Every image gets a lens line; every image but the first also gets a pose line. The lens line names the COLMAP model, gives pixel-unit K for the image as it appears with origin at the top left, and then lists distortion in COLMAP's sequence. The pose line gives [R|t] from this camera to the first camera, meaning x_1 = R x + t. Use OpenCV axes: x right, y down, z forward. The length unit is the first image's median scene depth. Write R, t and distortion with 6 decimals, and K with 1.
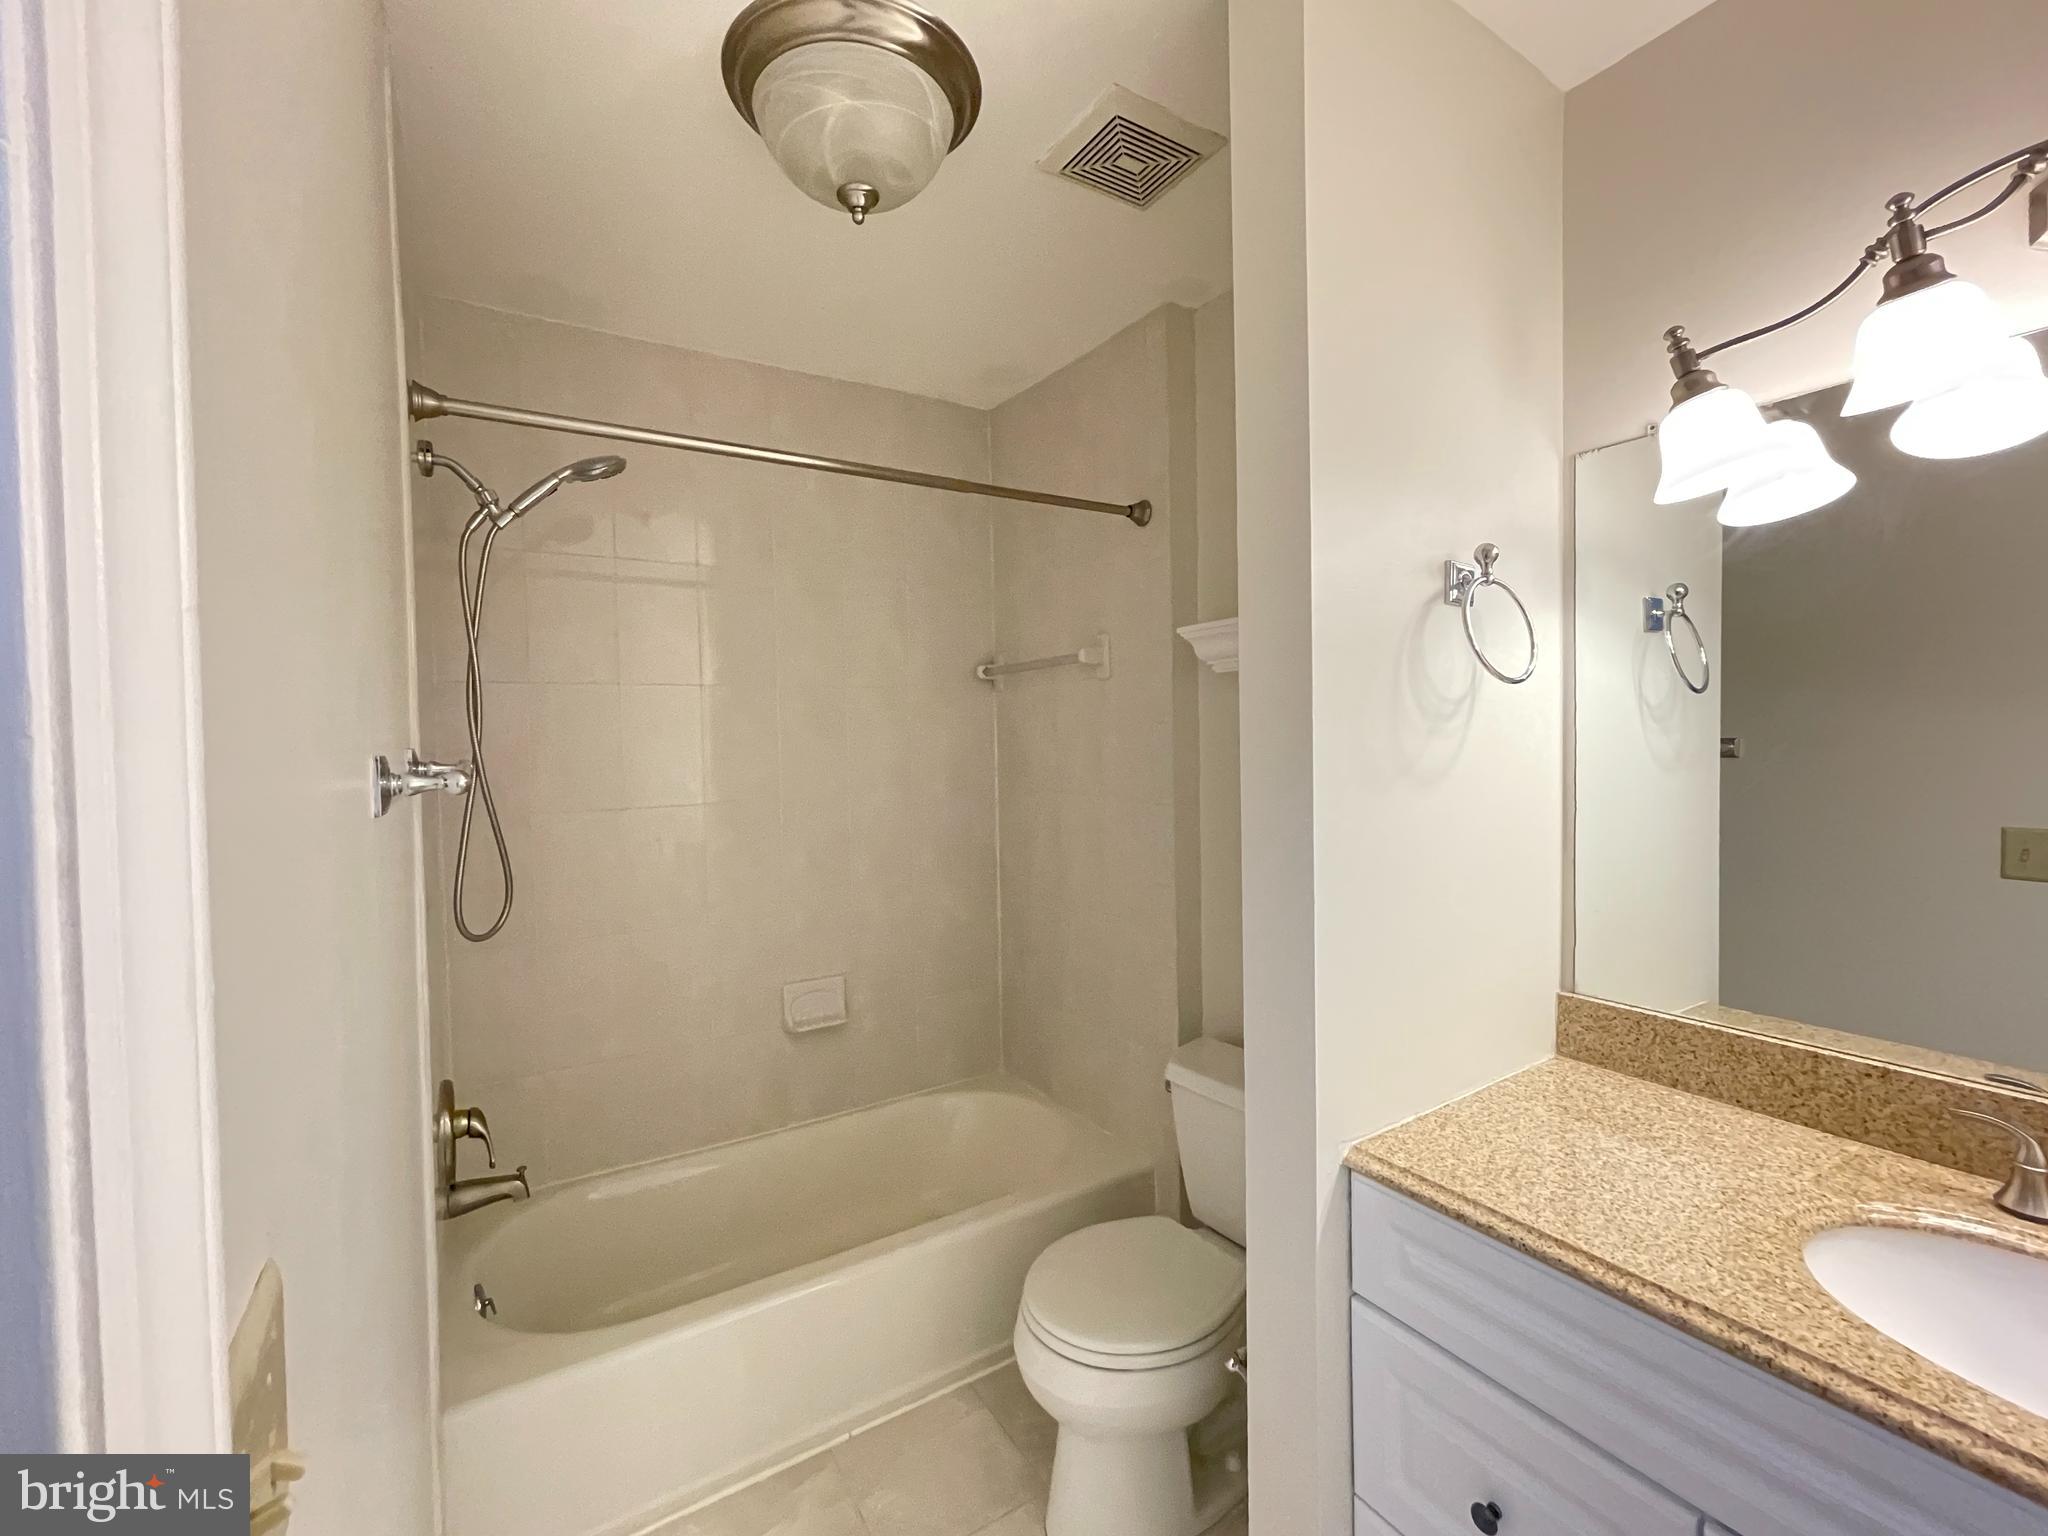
lens RADIAL K [[842.2, 0, 1026.8], [0, 842.2, 758.6], [0, 0, 1]] dist [-0.000310, -0.000556]
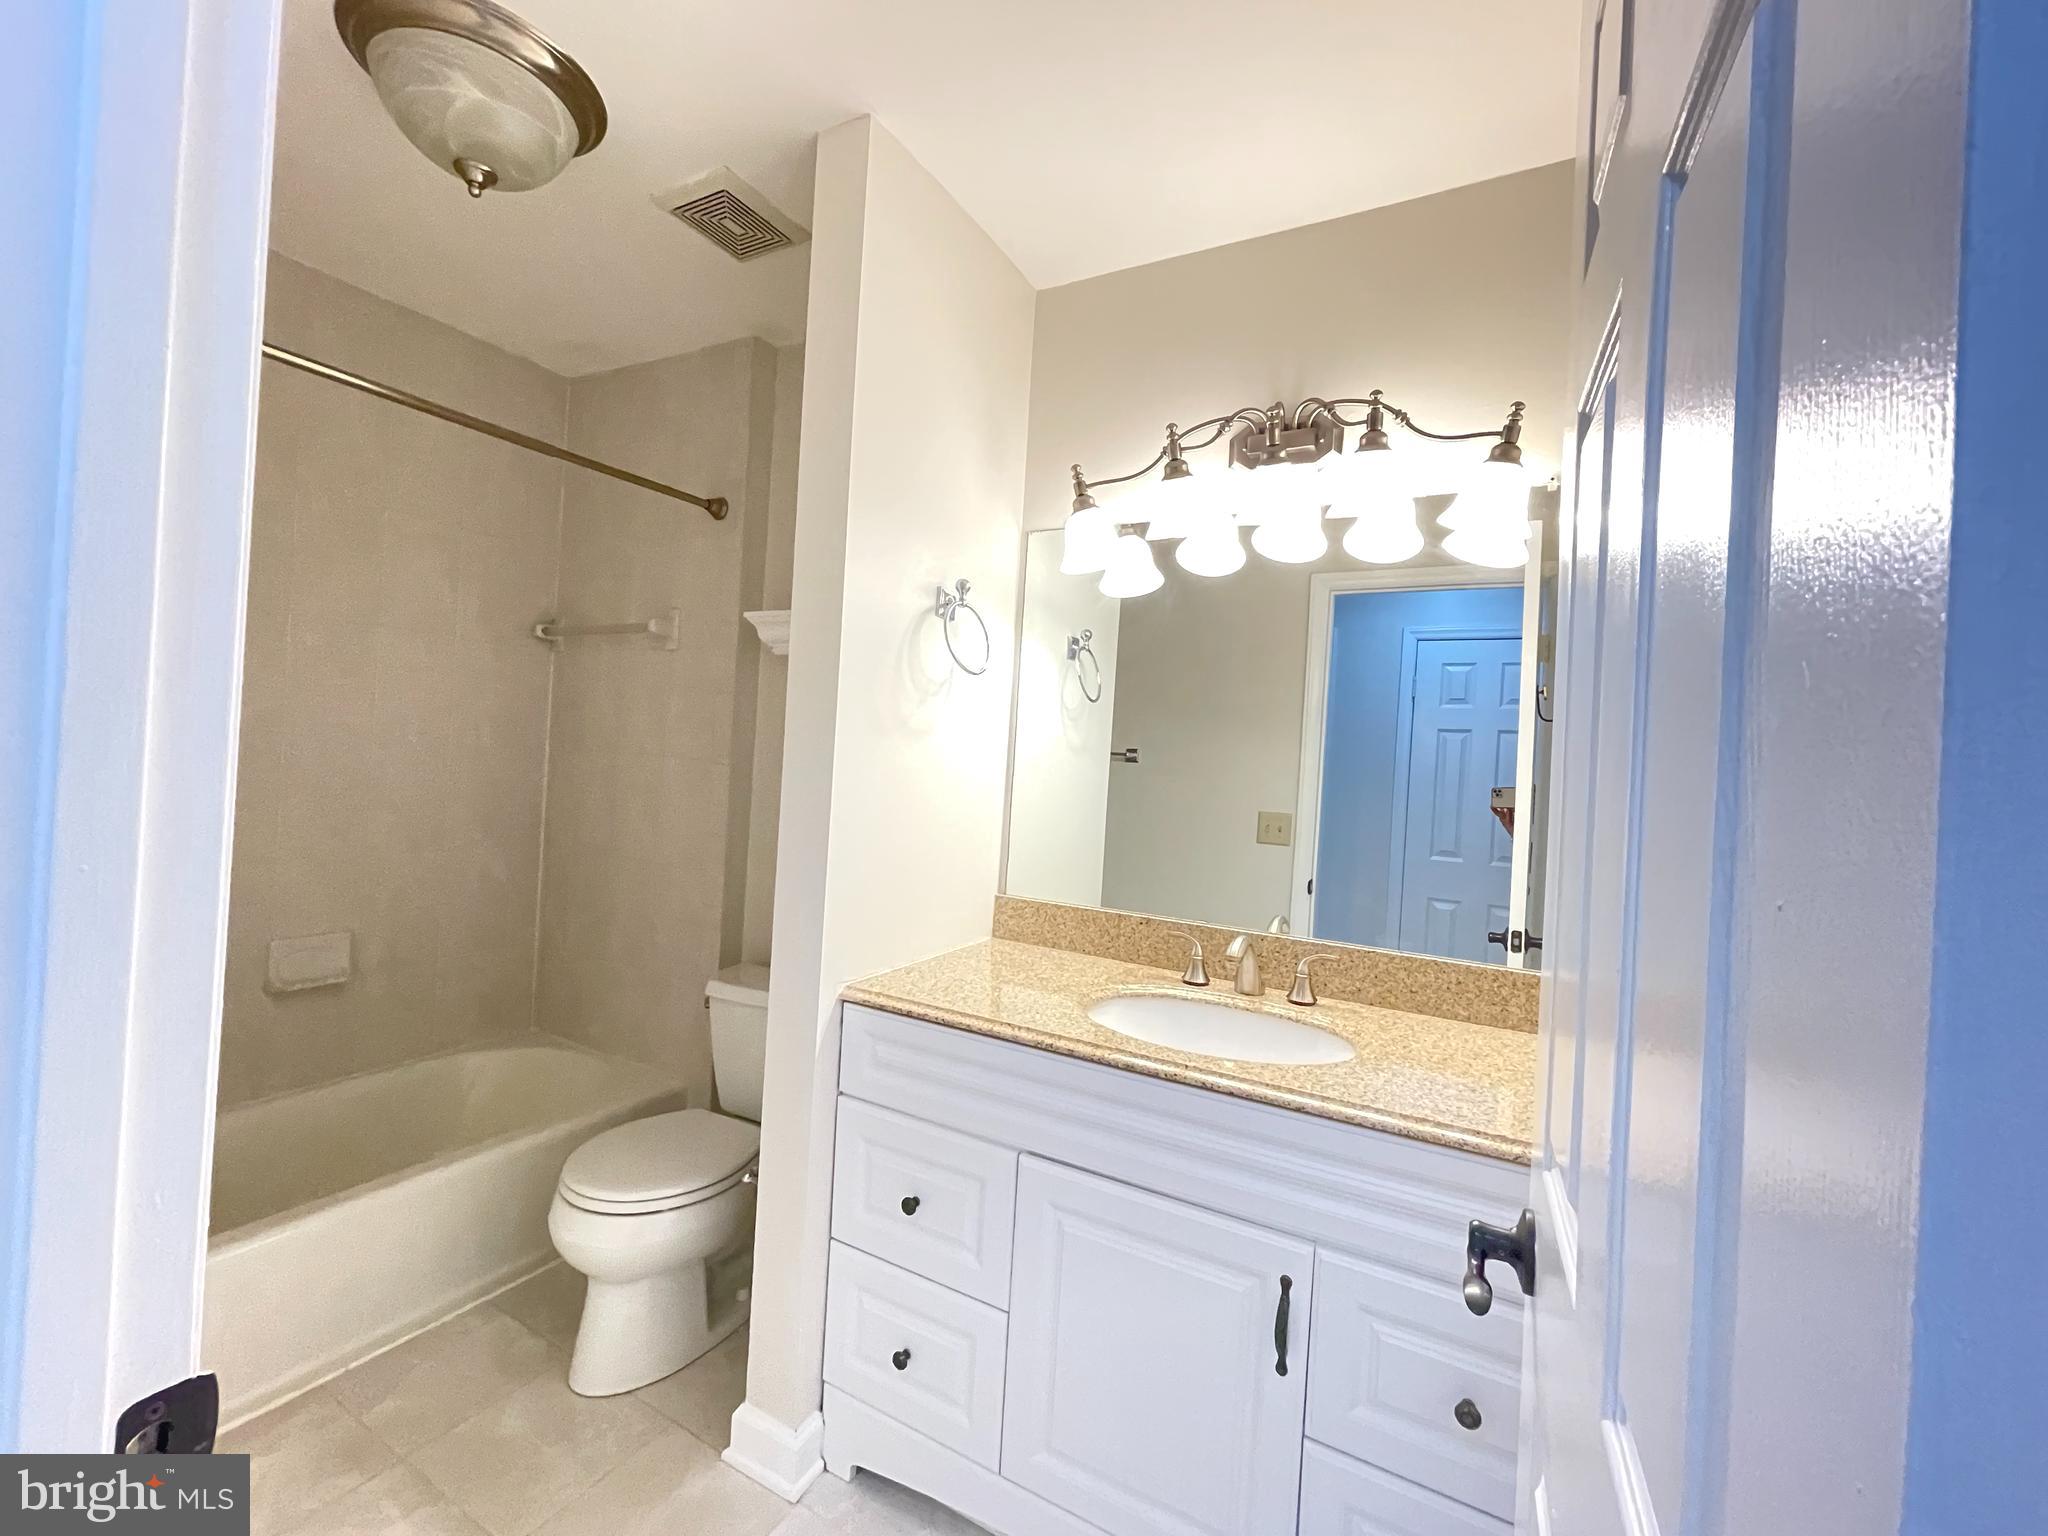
lens RADIAL K [[842.2, 0, 1010.8], [0, 842.2, 754.9], [0, 0, 1]] dist [-0.000310, -0.000556]
pose [[0.877657, 0.070341, 0.474100, -0.053000], [-0.062230, 0.997523, -0.032799, 0.083317], [-0.475233, -0.000717, 0.879860, -0.294998]]
